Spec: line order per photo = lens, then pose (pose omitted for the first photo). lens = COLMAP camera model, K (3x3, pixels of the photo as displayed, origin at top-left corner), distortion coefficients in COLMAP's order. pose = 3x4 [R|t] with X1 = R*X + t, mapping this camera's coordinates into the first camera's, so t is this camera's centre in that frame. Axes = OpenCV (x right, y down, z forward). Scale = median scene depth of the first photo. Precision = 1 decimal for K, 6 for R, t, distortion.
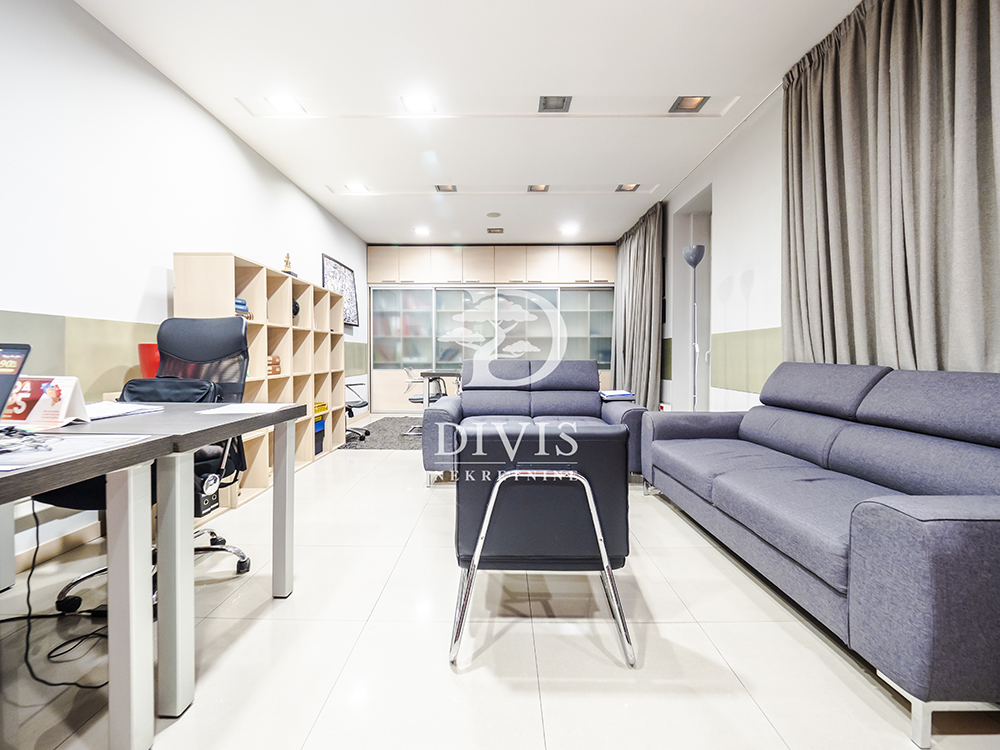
lens RADIAL K [[435.0, 0, 498.7], [0, 435.0, 372.5], [0, 0, 1]] dist [-0.020188, 0.007451]
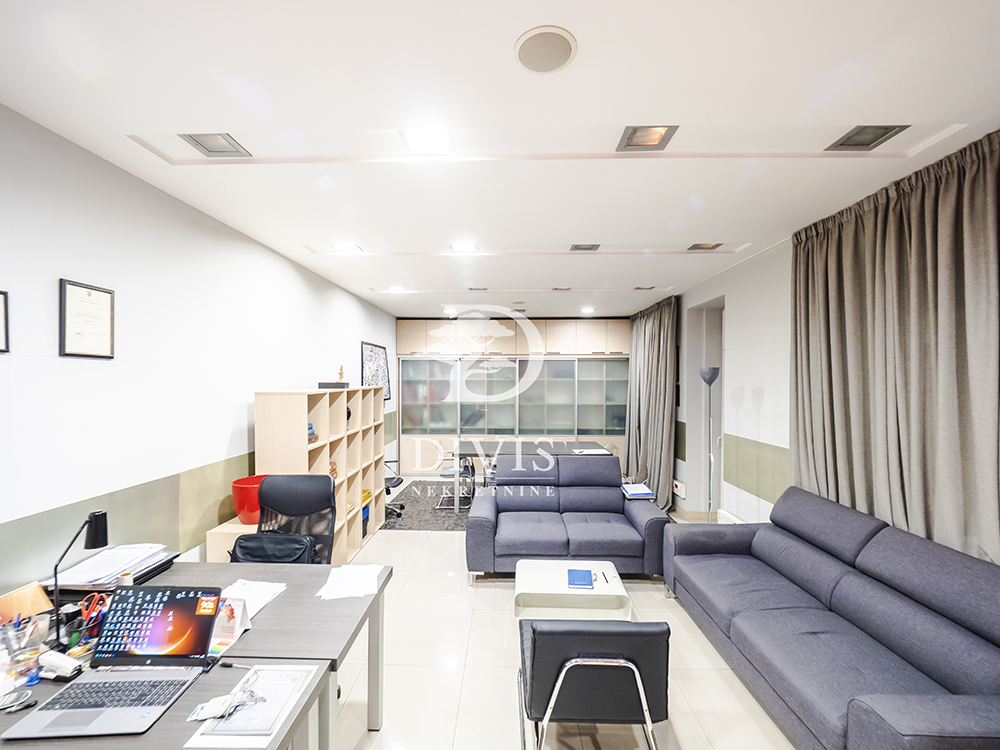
lens RADIAL K [[435.0, 0, 493.7], [0, 435.0, 377.1], [0, 0, 1]] dist [-0.020188, 0.007451]
pose [[0.999894, 0.001629, -0.014470, -0.107064], [-0.001676, 0.999993, -0.003251, -0.325714], [0.014465, 0.003275, 0.999890, -0.145058]]
